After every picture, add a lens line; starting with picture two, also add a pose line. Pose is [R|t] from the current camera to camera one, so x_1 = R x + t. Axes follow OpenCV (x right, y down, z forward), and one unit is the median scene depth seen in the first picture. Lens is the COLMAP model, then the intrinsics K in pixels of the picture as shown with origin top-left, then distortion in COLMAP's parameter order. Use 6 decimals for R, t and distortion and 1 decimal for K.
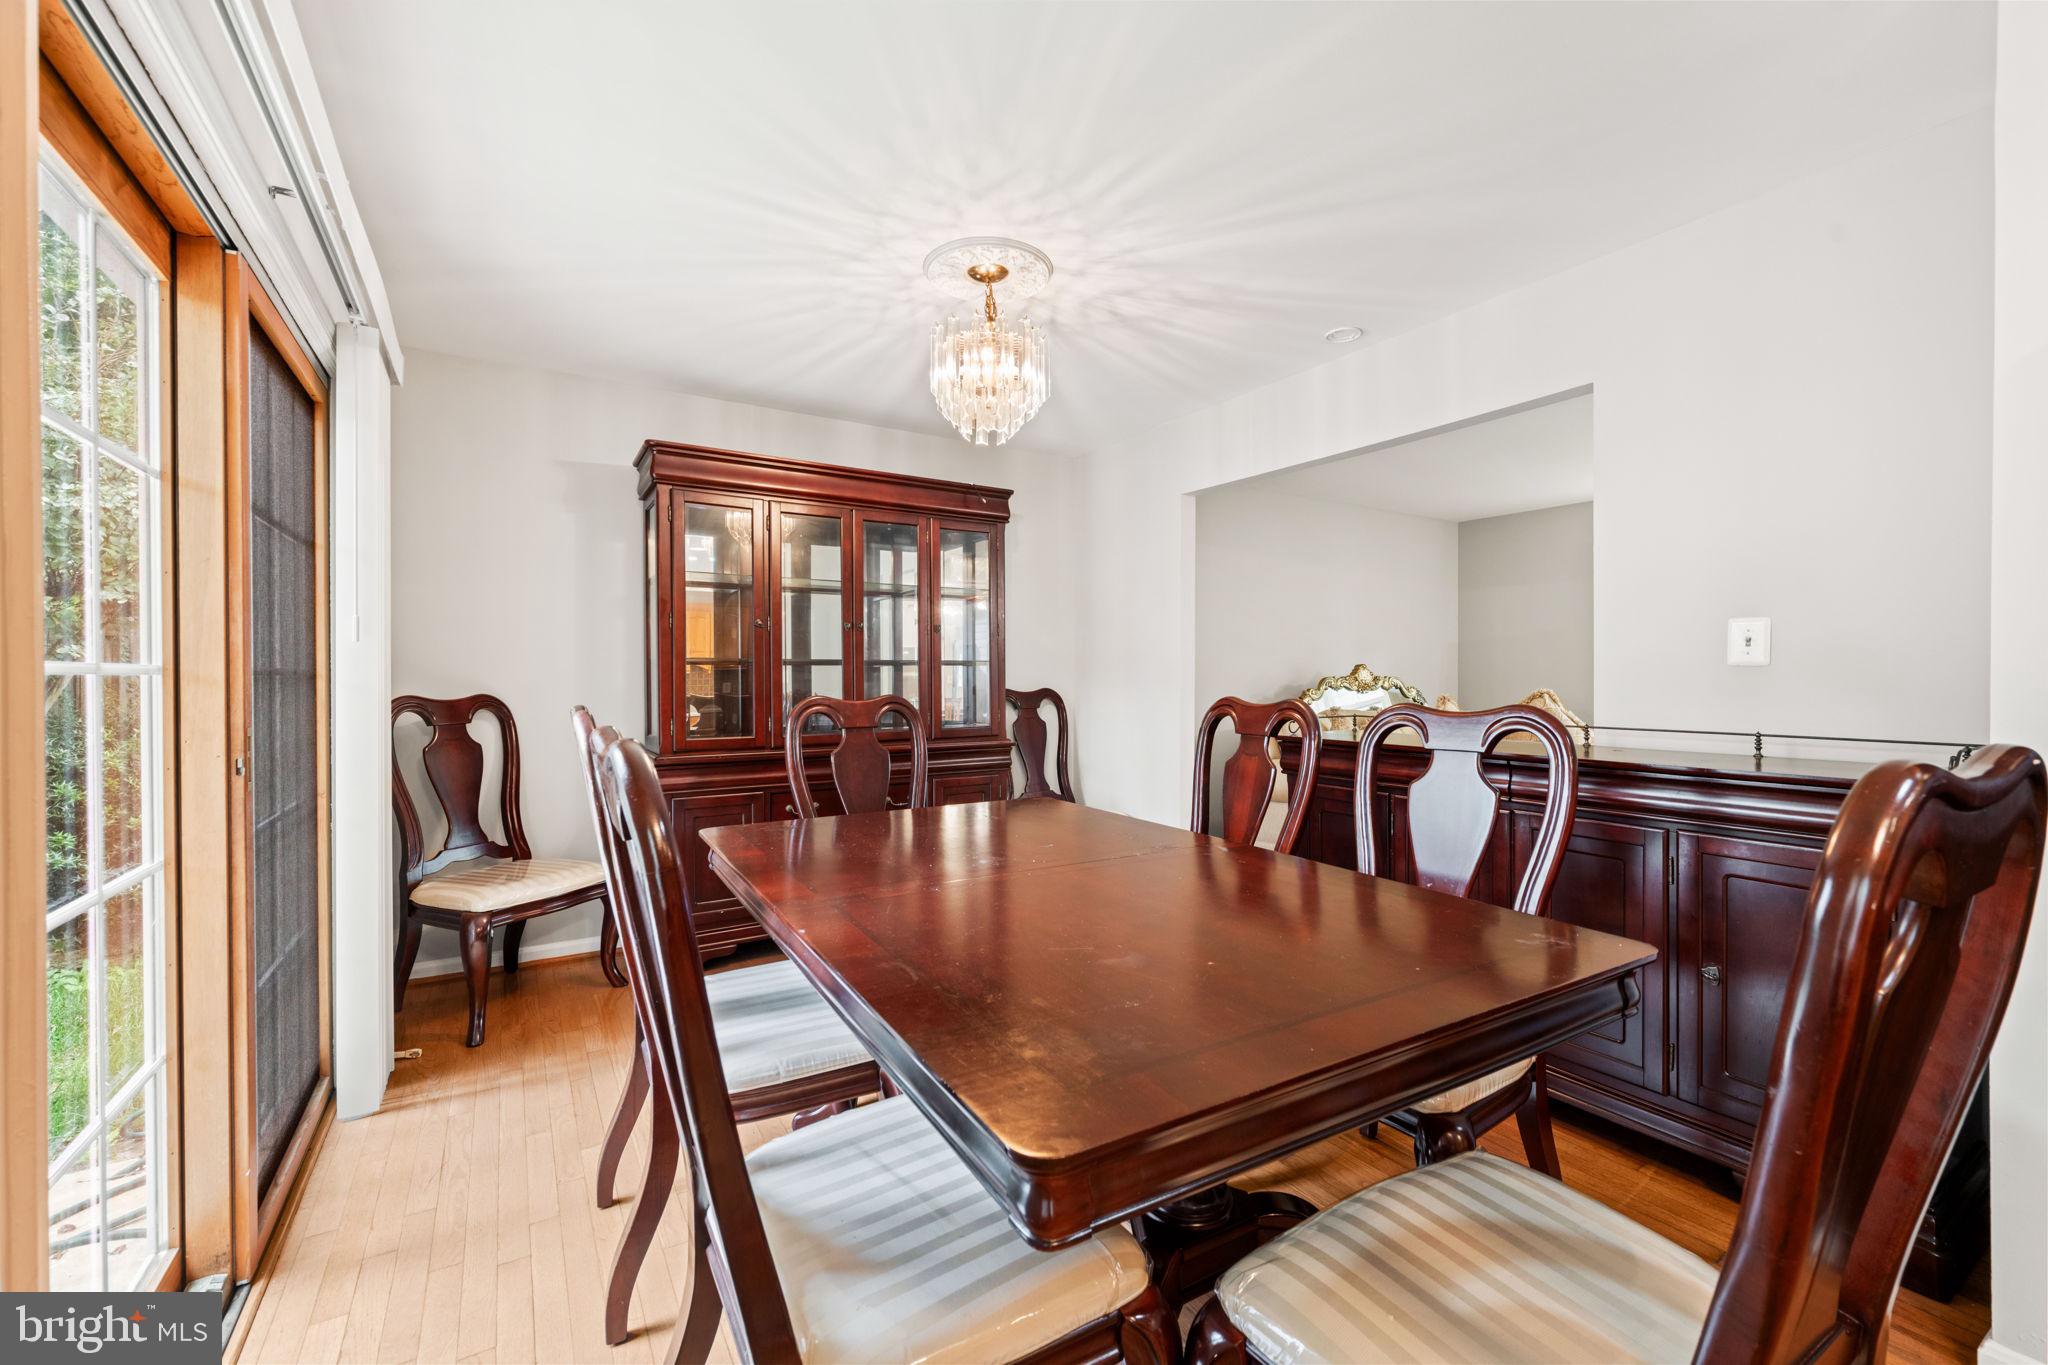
lens RADIAL K [[834.2, 0, 1027.1], [0, 834.2, 682.3], [0, 0, 1]] dist [0.000873, -0.000072]
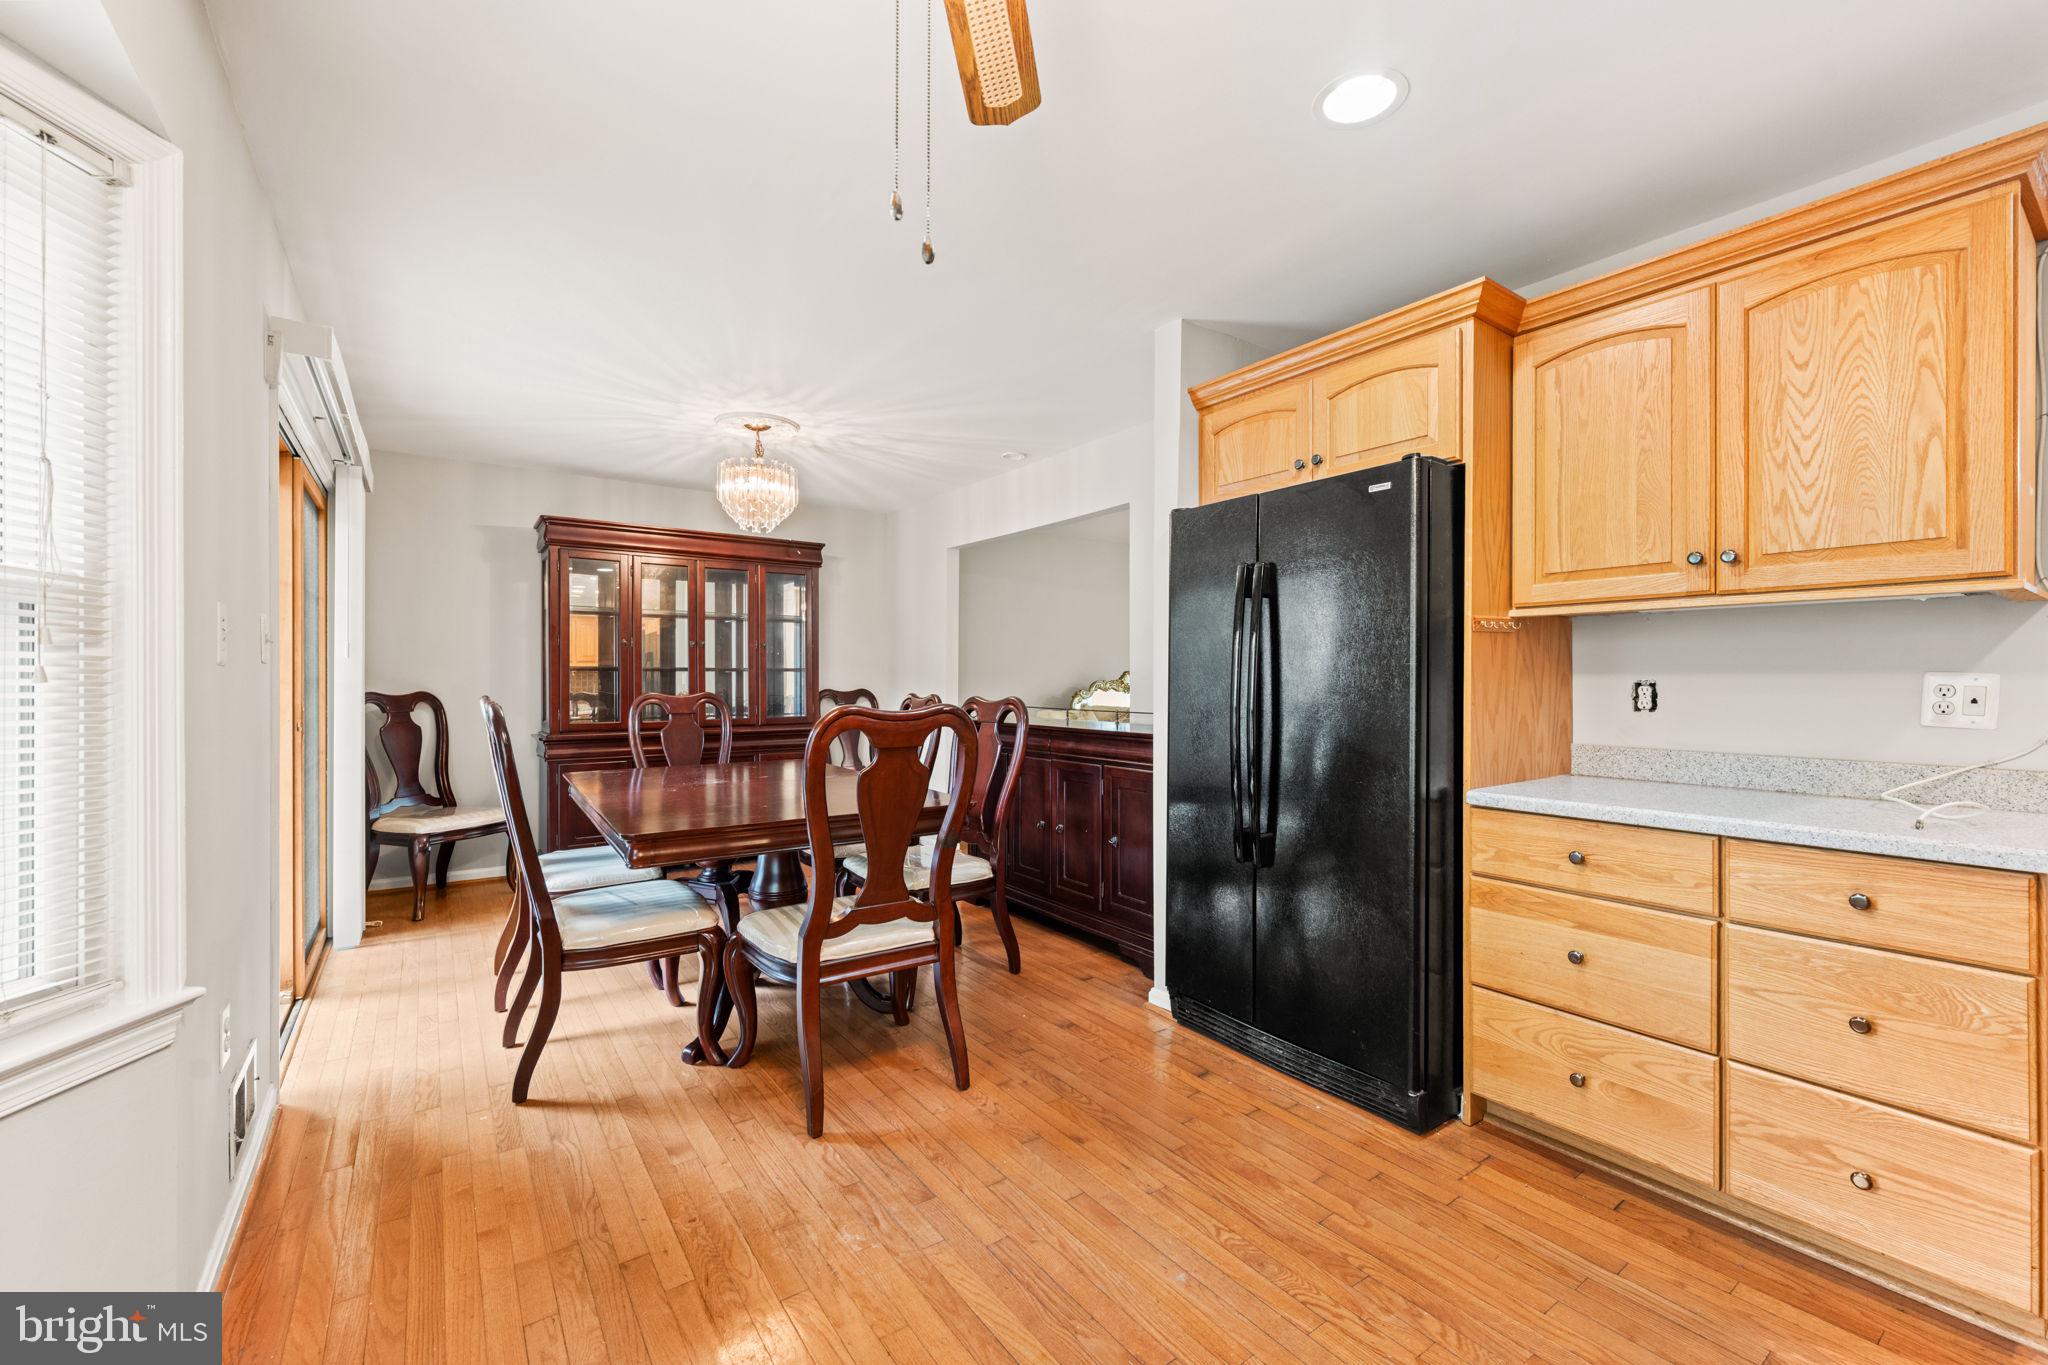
lens RADIAL K [[836.4, 0, 1024.0], [0, 836.4, 682.5], [0, 0, 1]] dist [-0.002516, -0.000049]
pose [[0.998158, 0.003724, 0.060553, 0.307777], [-0.003580, 0.999990, -0.002494, -0.000864], [-0.060562, 0.002273, 0.998162, -0.520490]]
